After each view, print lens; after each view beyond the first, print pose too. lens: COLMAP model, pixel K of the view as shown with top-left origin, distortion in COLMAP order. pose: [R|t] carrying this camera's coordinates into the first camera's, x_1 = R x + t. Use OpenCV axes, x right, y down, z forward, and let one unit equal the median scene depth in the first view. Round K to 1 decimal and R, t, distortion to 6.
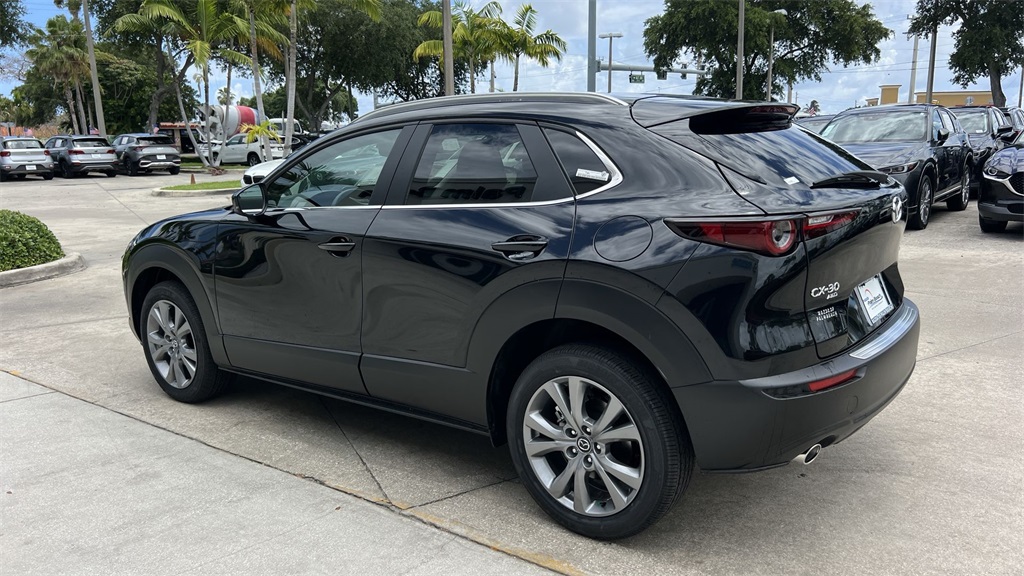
lens RADIAL K [[772.9, 0, 518.1], [0, 772.9, 287.3], [0, 0, 1]] dist [0.023042, -0.012692]
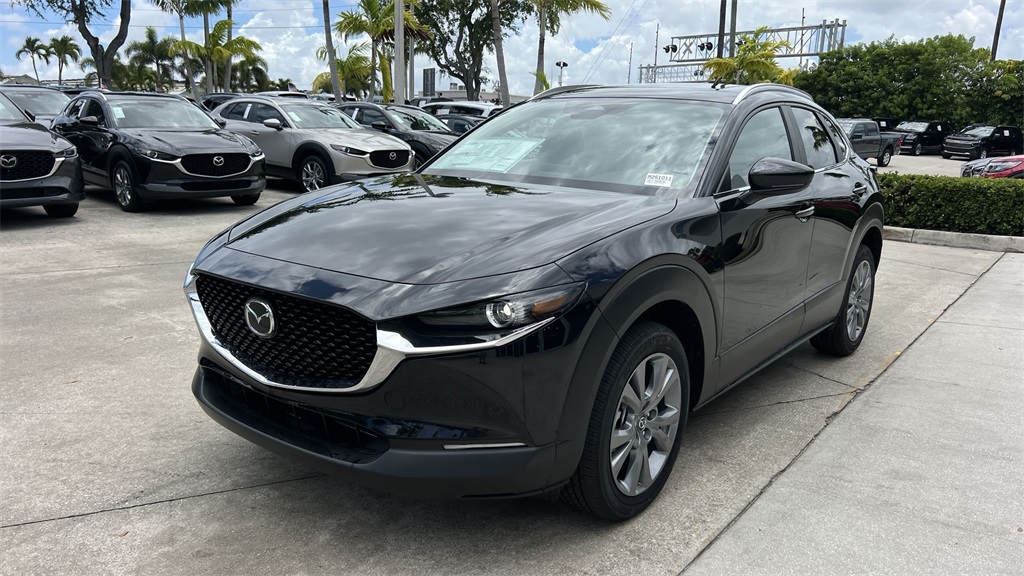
lens RADIAL K [[784.0, 0, 512.0], [0, 784.0, 288.0], [0, 0, 1]] dist [0.038644, -0.034799]
pose [[0.014022, -0.171798, 0.985032, -0.511026], [0.159101, 0.972962, 0.167428, -0.075414], [-0.987163, 0.154372, 0.040976, 0.515999]]
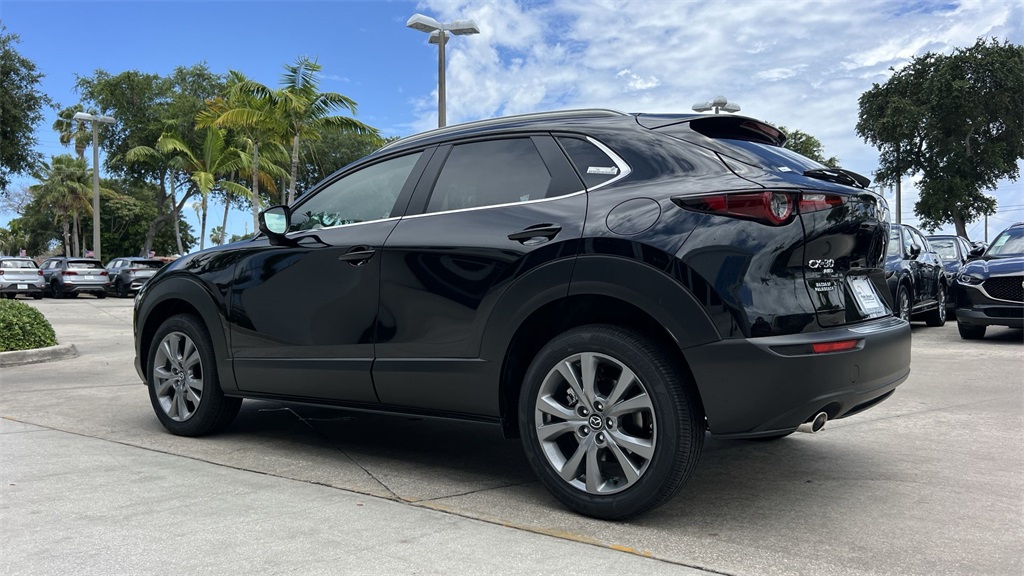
lens RADIAL K [[772.0, 0, 513.3], [0, 772.0, 270.5], [0, 0, 1]] dist [0.023679, -0.010370]
pose [[0.999688, 0.020470, 0.014285, -0.013085], [-0.017137, 0.978926, -0.203496, 0.066390], [-0.018150, 0.203188, 0.978971, -0.012408]]
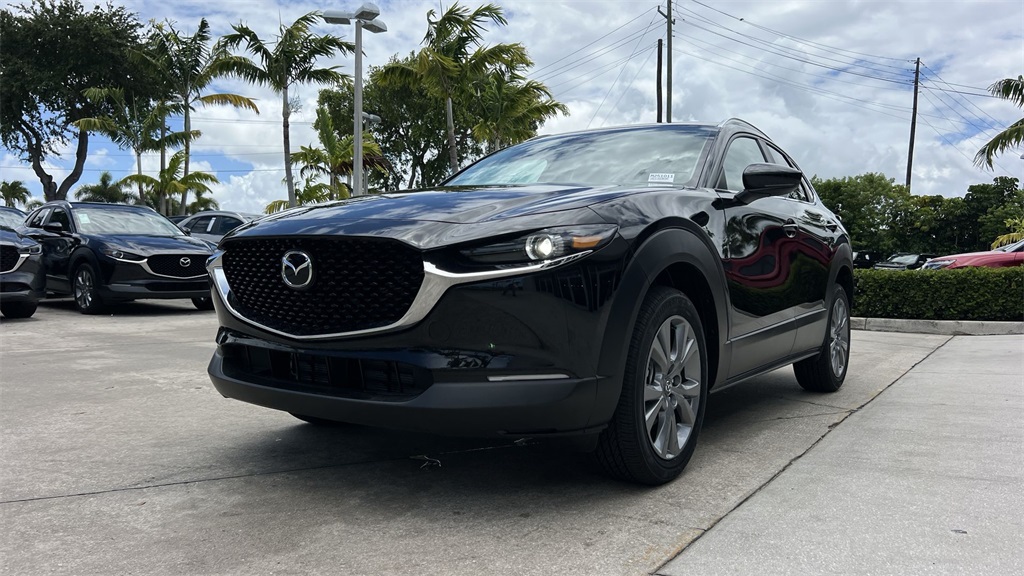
lens RADIAL K [[784.0, 0, 512.0], [0, 784.0, 288.0], [0, 0, 1]] dist [0.038644, -0.034799]
pose [[-0.052927, 0.006814, 0.998575, -0.524272], [0.171631, 0.985158, 0.002375, -0.014480], [-0.983738, 0.171513, -0.053311, 0.557232]]
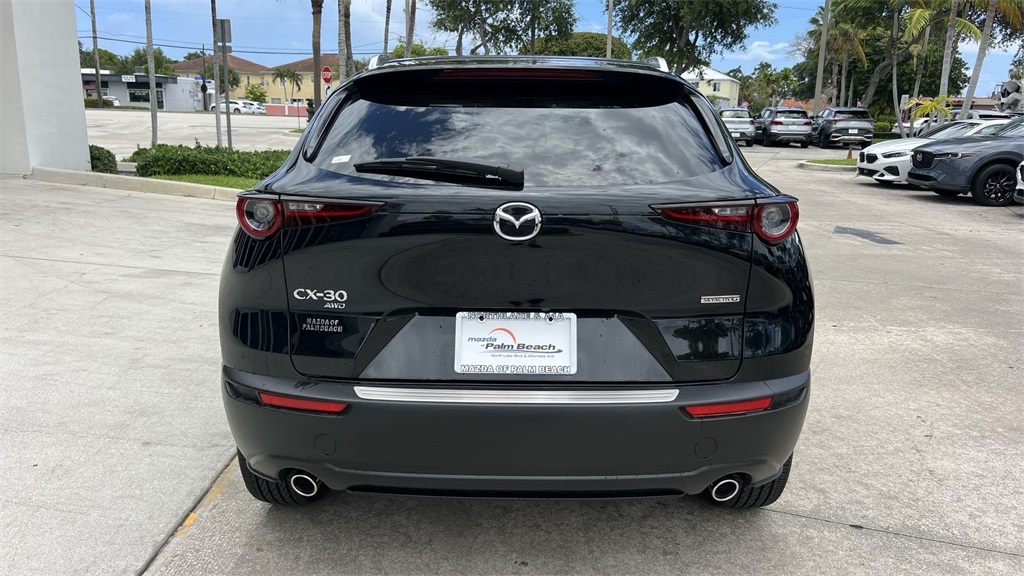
lens RADIAL K [[774.3, 0, 517.0], [0, 774.3, 285.0], [0, 0, 1]] dist [0.020620, -0.005398]
pose [[0.606292, 0.204602, -0.768471, 0.318679], [-0.183177, 0.976282, 0.115411, -0.038718], [0.773858, 0.070794, 0.629390, 0.179775]]
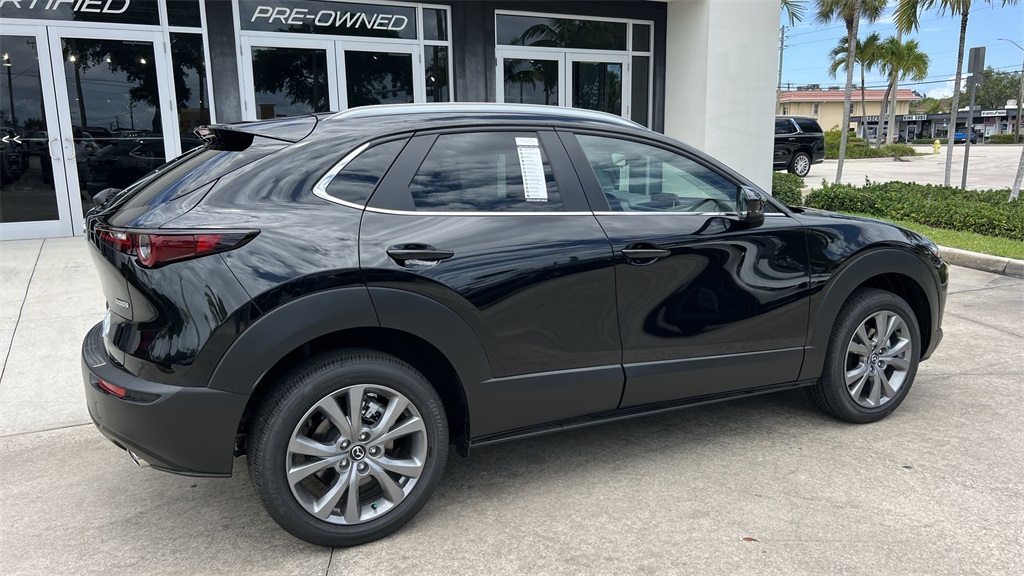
lens RADIAL K [[771.2, 0, 527.6], [0, 771.2, 296.5], [0, 0, 1]] dist [0.067395, -0.088255]
pose [[-0.410092, 0.199770, -0.889897, 0.379888], [-0.152422, 0.946983, 0.282826, -0.128681], [0.899218, 0.251624, -0.357901, 0.612524]]
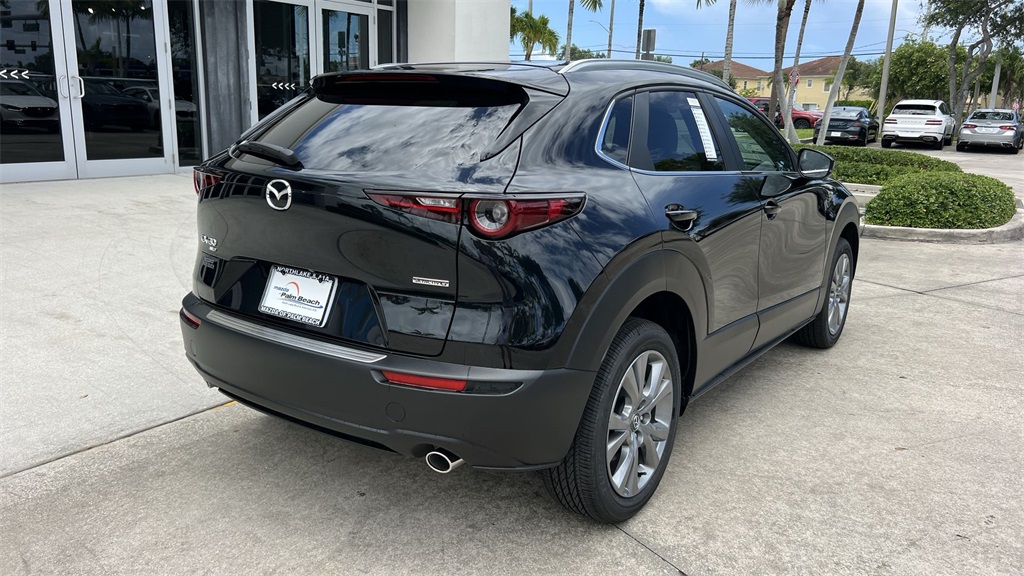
lens RADIAL K [[773.4, 0, 512.4], [0, 773.4, 282.3], [0, 0, 1]] dist [0.038453, -0.039009]
pose [[0.033079, 0.243681, -0.969291, 0.420142], [-0.217764, 0.948279, 0.230967, -0.081763], [0.975441, 0.203437, 0.084433, 0.374254]]
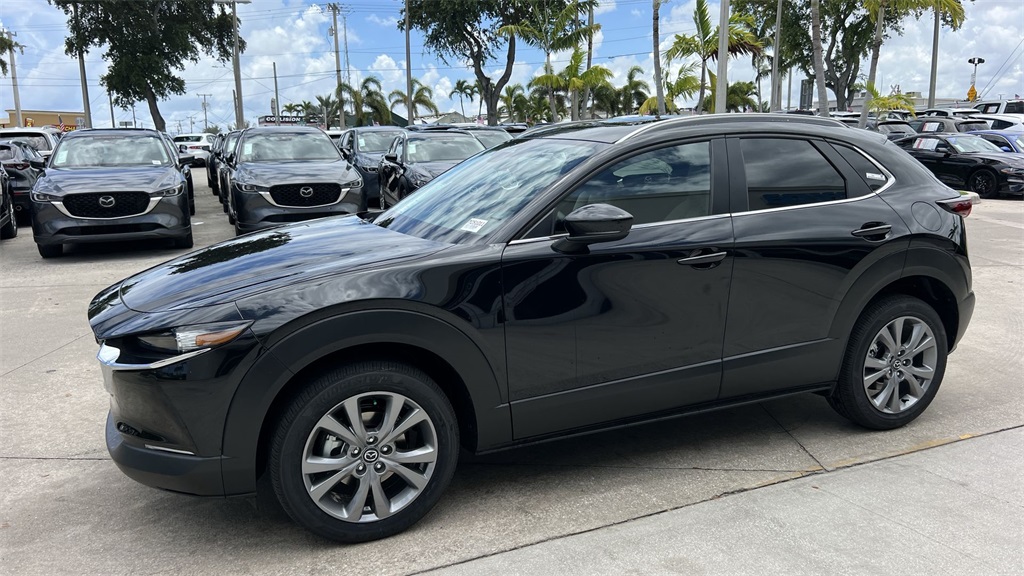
lens RADIAL K [[777.3, 0, 509.5], [0, 777.3, 290.6], [0, 0, 1]] dist [0.025569, -0.010606]
pose [[0.489070, -0.143164, 0.860415, -0.456536], [0.161964, 0.984189, 0.071696, -0.046127], [-0.857075, 0.104292, 0.504525, 0.266048]]
